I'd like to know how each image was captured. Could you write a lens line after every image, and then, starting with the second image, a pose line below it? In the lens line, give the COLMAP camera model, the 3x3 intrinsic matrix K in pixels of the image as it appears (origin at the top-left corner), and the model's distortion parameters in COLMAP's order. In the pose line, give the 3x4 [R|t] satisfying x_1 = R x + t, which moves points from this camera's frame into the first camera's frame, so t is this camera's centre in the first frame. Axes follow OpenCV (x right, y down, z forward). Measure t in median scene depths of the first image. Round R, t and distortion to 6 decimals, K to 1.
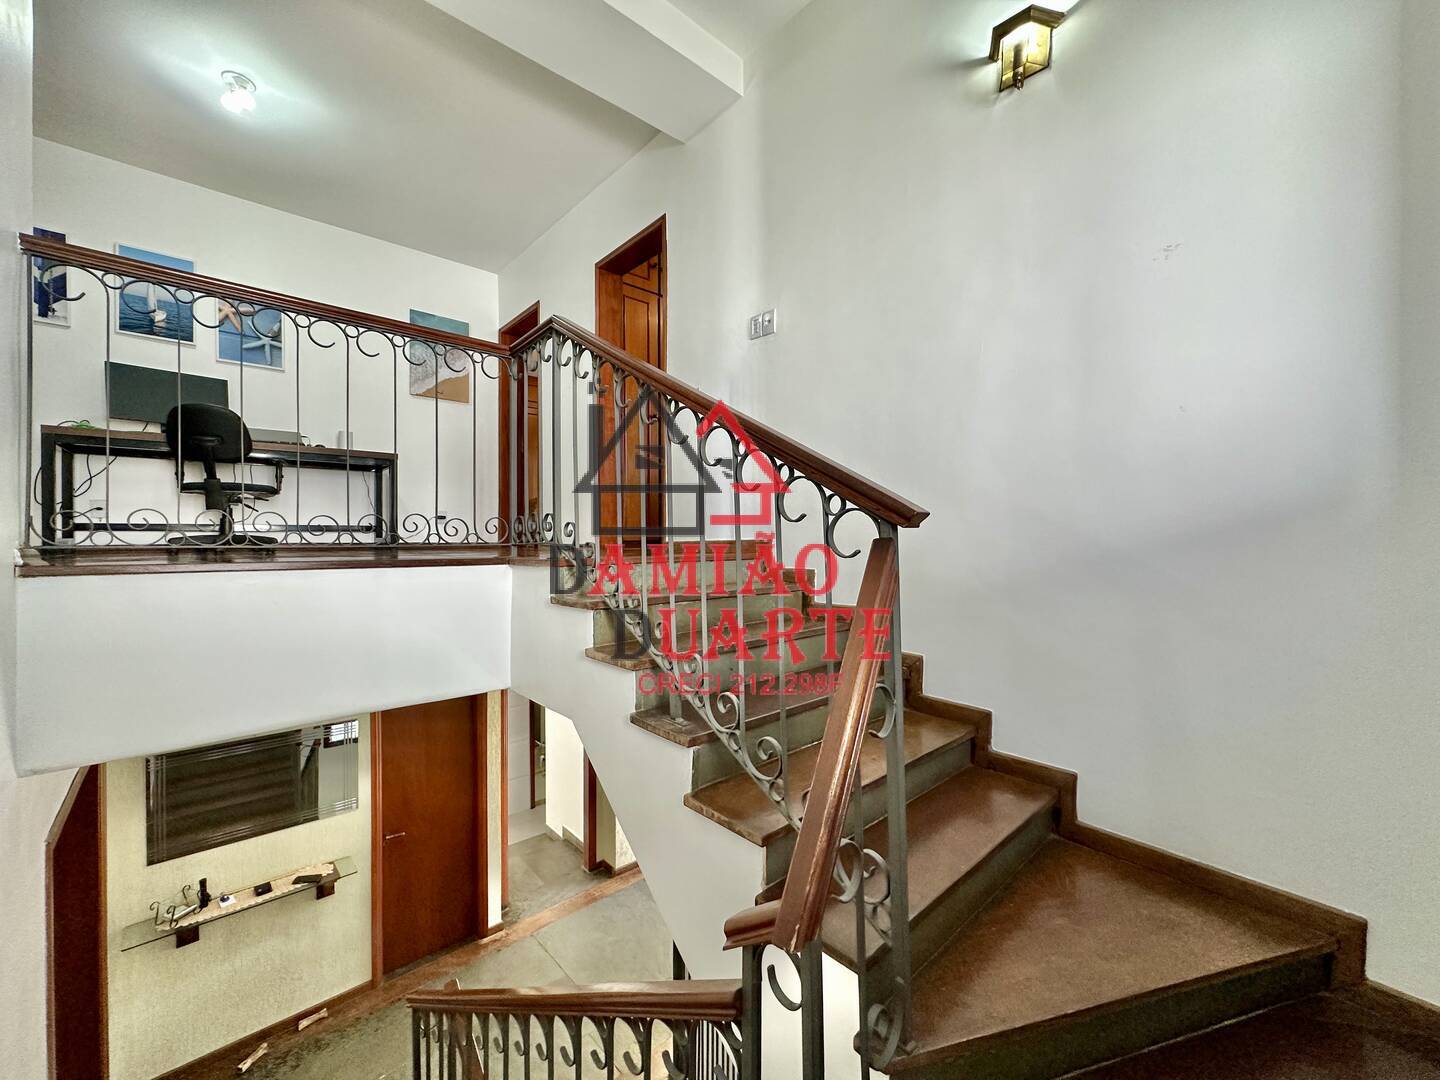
lens RADIAL K [[577.0, 0, 722.9], [0, 577.0, 535.6], [0, 0, 1]] dist [-0.002804, 0.000624]
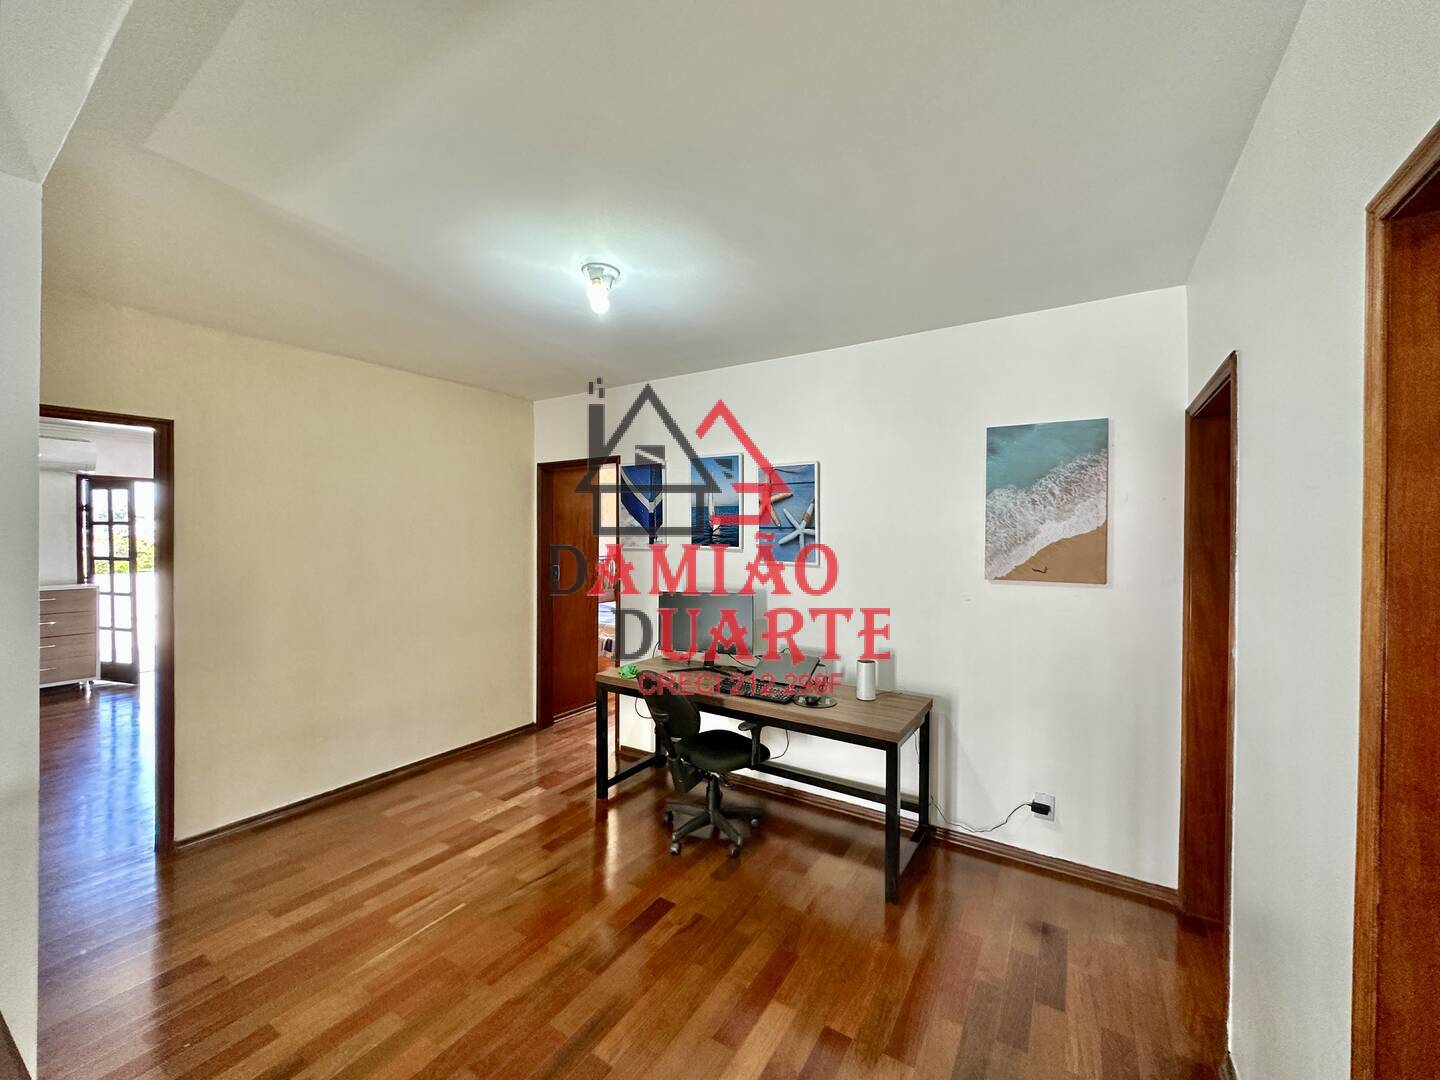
lens RADIAL K [[577.0, 0, 719.6], [0, 577.0, 539.3], [0, 0, 1]] dist [-0.002804, 0.000624]
pose [[0.263038, 0.015042, -0.964668, -0.084713], [-0.002378, 0.999886, 0.014943, -0.359489], [0.964783, -0.001636, 0.263044, 0.740409]]
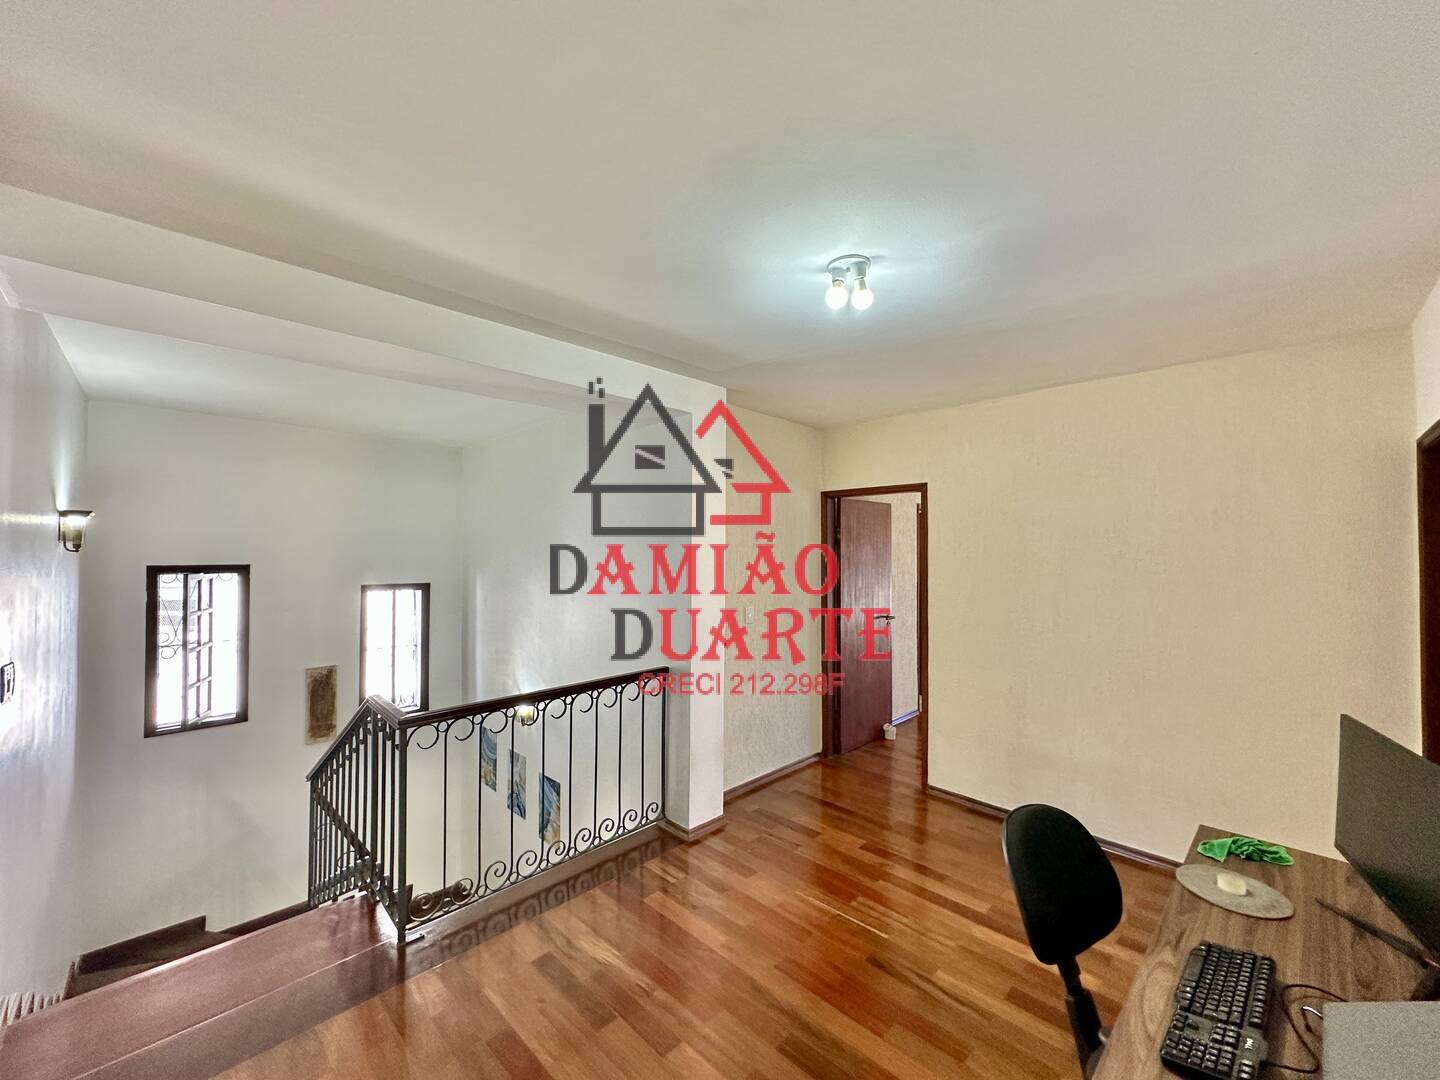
lens RADIAL K [[577.0, 0, 718.7], [0, 577.0, 535.1], [0, 0, 1]] dist [-0.002804, 0.000624]
pose [[-0.998816, -0.005089, -0.048387, -0.932750], [-0.004074, 0.999770, -0.021038, -0.389541], [0.048483, -0.020816, -0.998607, 1.711039]]
